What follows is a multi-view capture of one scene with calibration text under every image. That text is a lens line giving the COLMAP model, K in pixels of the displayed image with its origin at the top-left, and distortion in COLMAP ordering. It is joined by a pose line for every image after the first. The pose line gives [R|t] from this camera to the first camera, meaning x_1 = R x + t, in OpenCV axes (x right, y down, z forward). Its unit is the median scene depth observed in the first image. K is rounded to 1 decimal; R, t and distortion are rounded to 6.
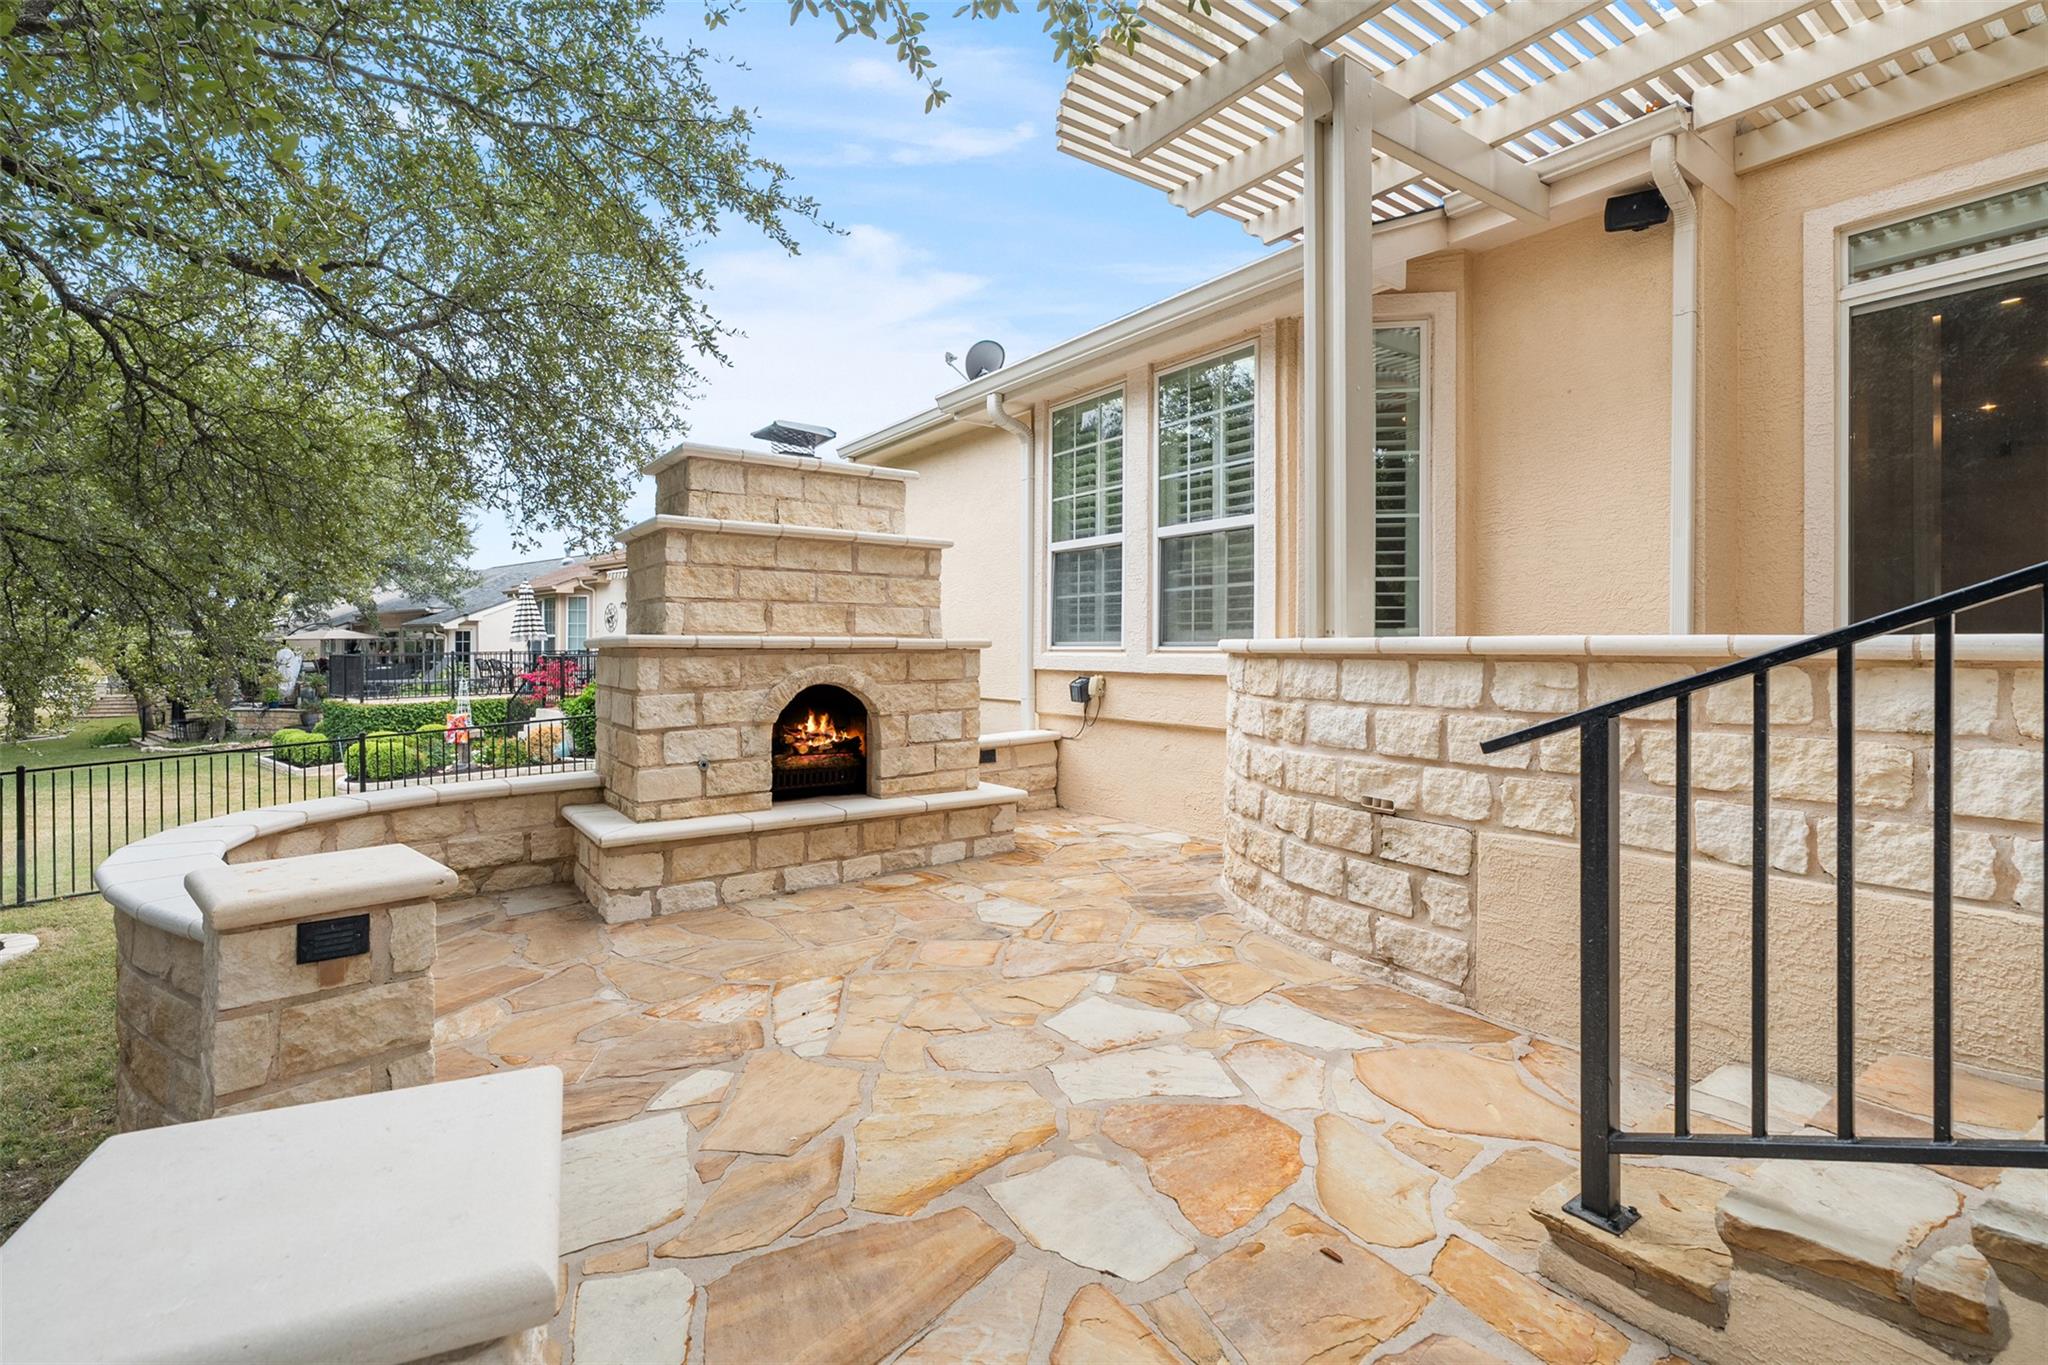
lens RADIAL K [[926.2, 0, 1019.3], [0, 926.2, 647.8], [0, 0, 1]] dist [-0.008738, 0.000150]
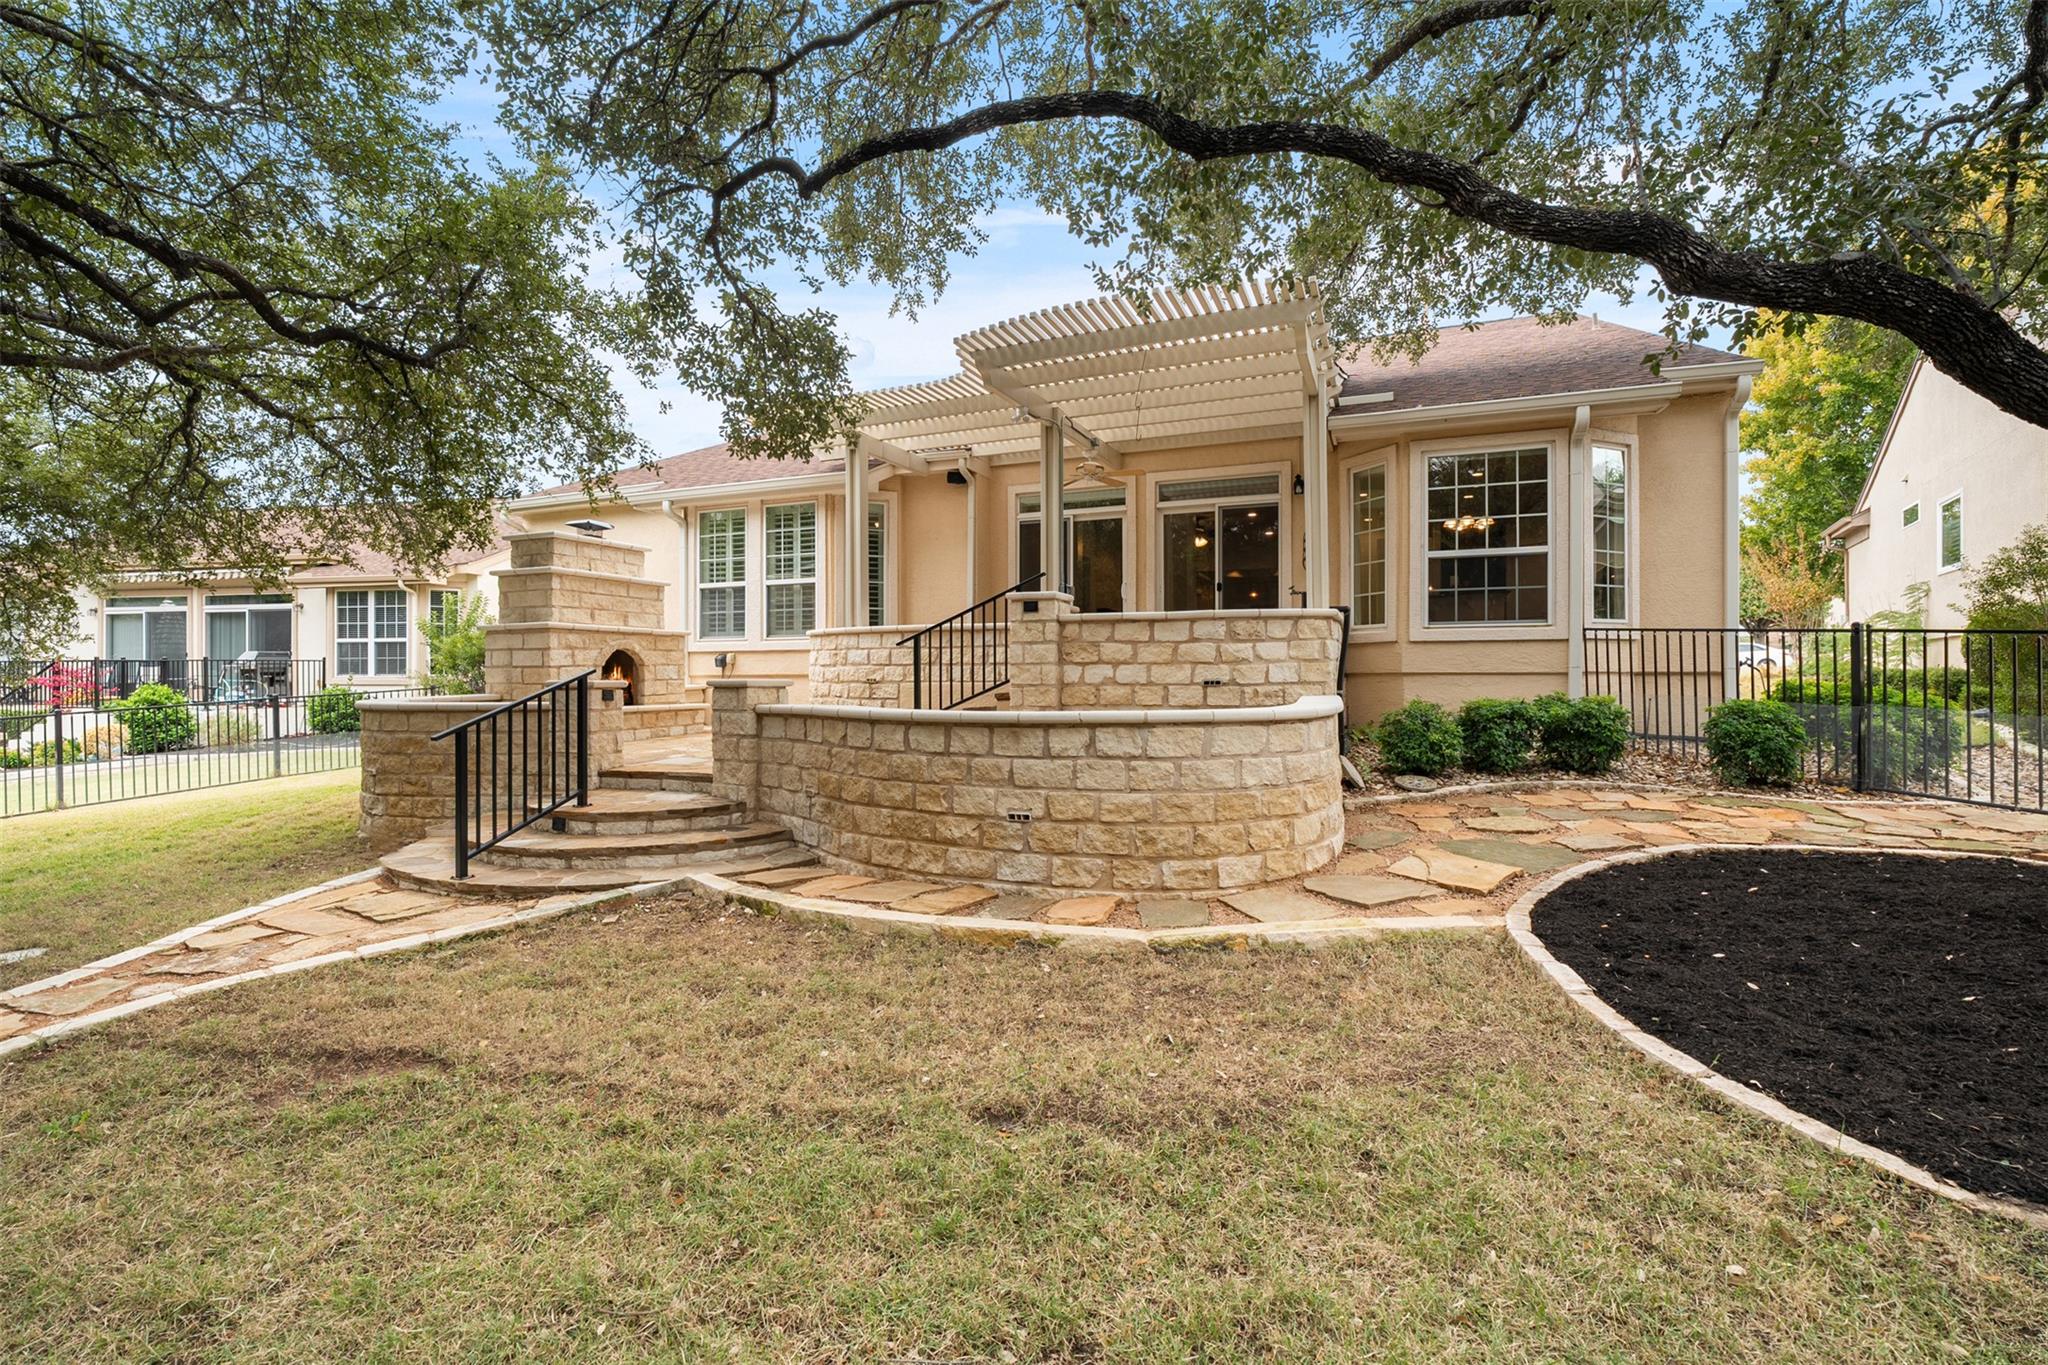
lens RADIAL K [[926.2, 0, 1027.8], [0, 926.2, 673.6], [0, 0, 1]] dist [-0.008738, 0.000150]
pose [[0.848197, -0.002623, 0.529674, -0.747127], [0.005996, 0.999971, -0.004649, 0.152425], [-0.529647, 0.007119, 0.848188, -1.759953]]
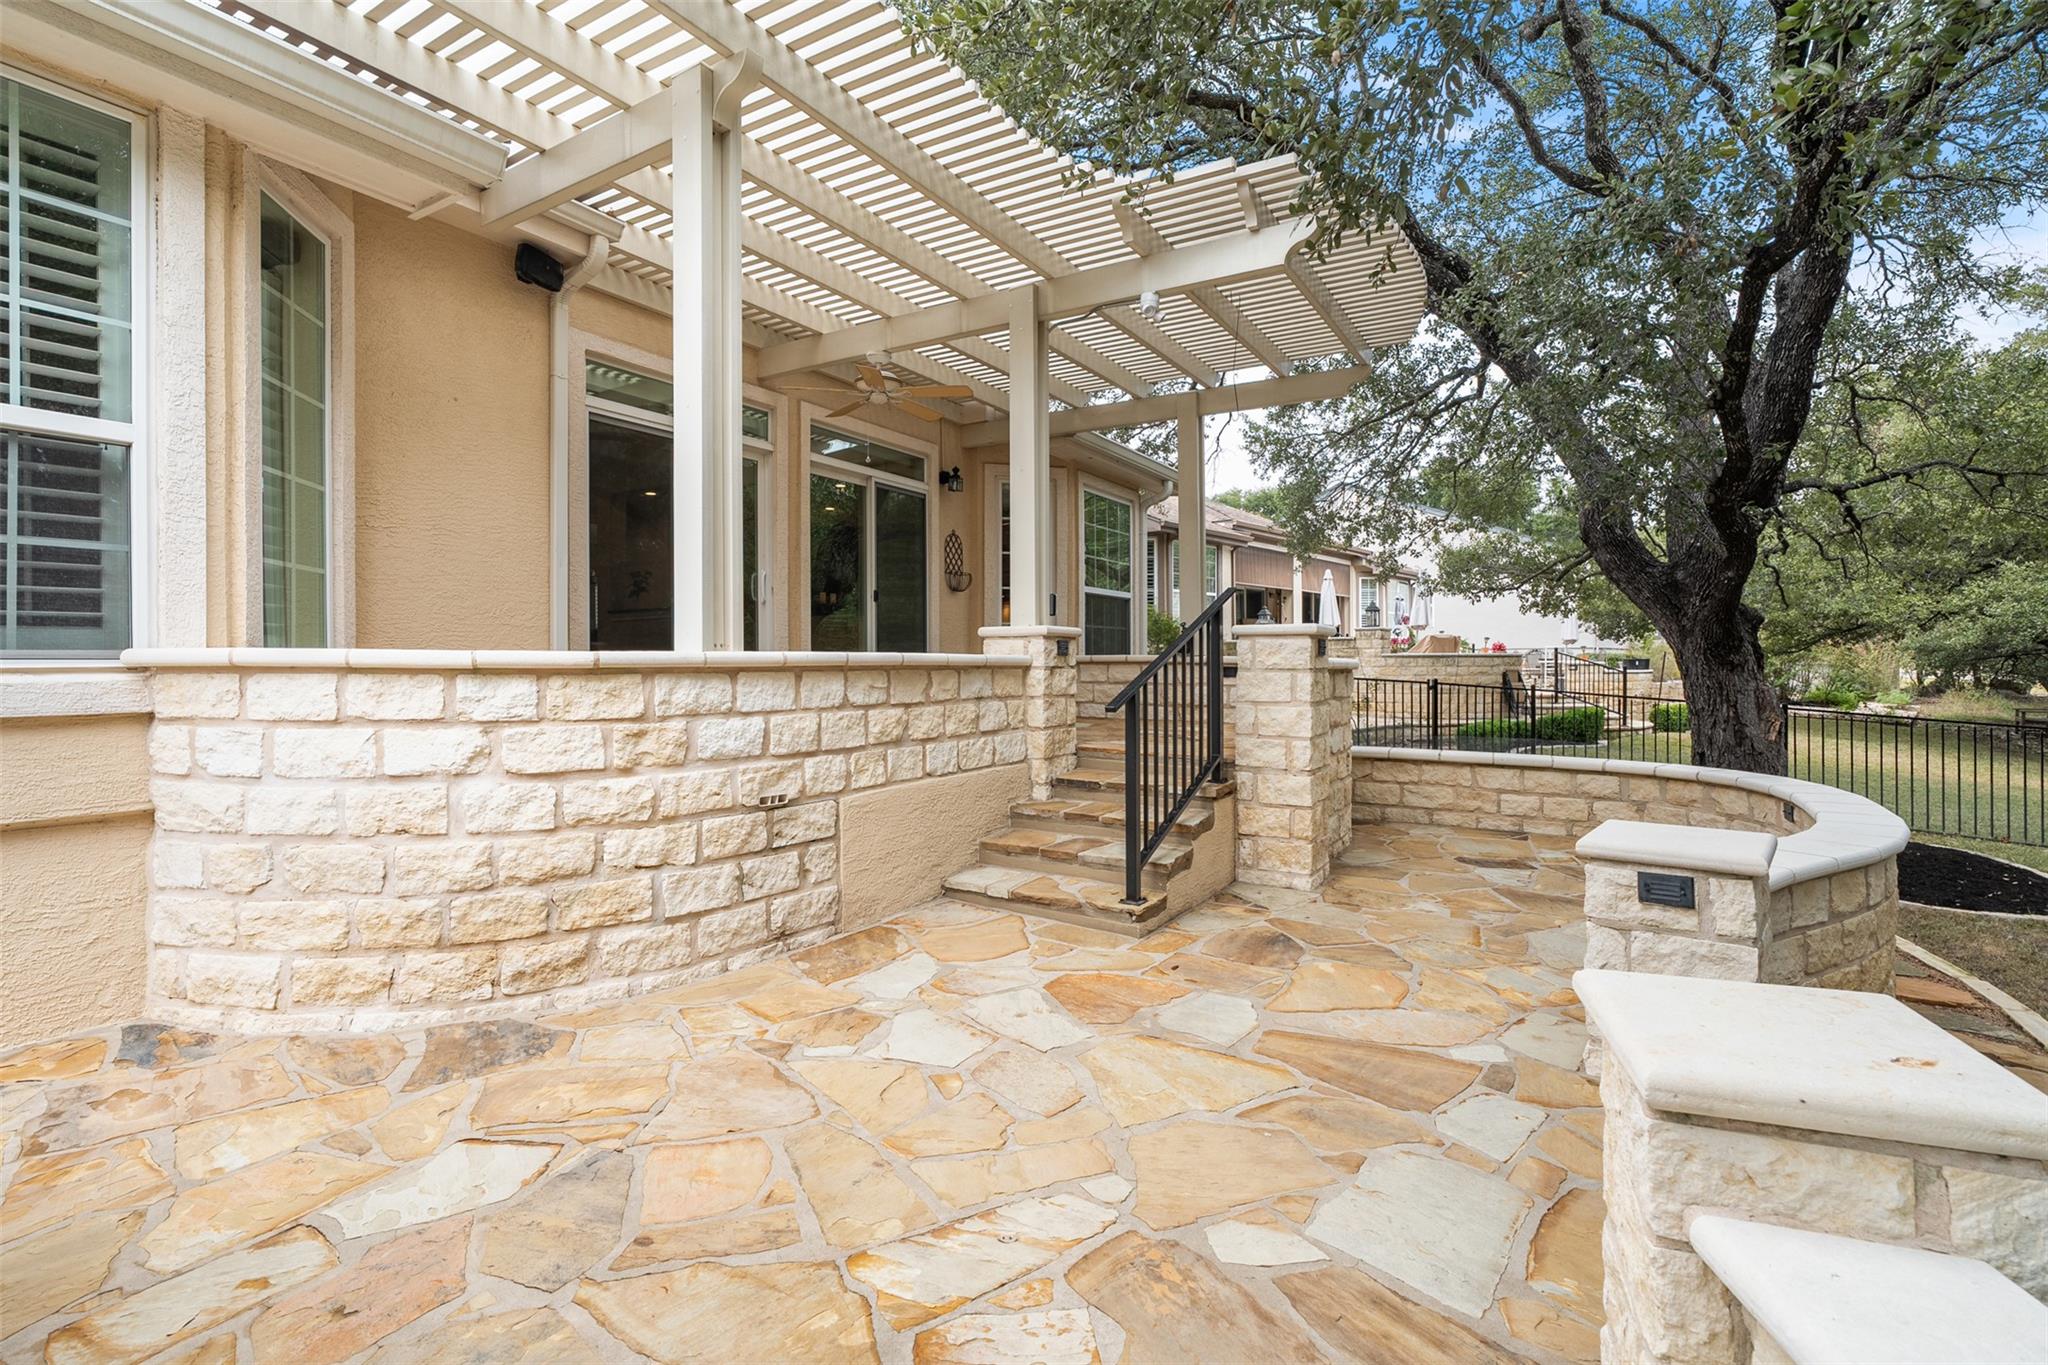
lens RADIAL K [[926.2, 0, 1022.4], [0, 926.2, 664.8], [0, 0, 1]] dist [-0.008738, 0.000150]
pose [[-0.381473, -0.006039, 0.924360, -0.712493], [0.001798, 0.999972, 0.007275, -0.003207], [-0.924378, 0.004438, -0.381452, 1.072273]]
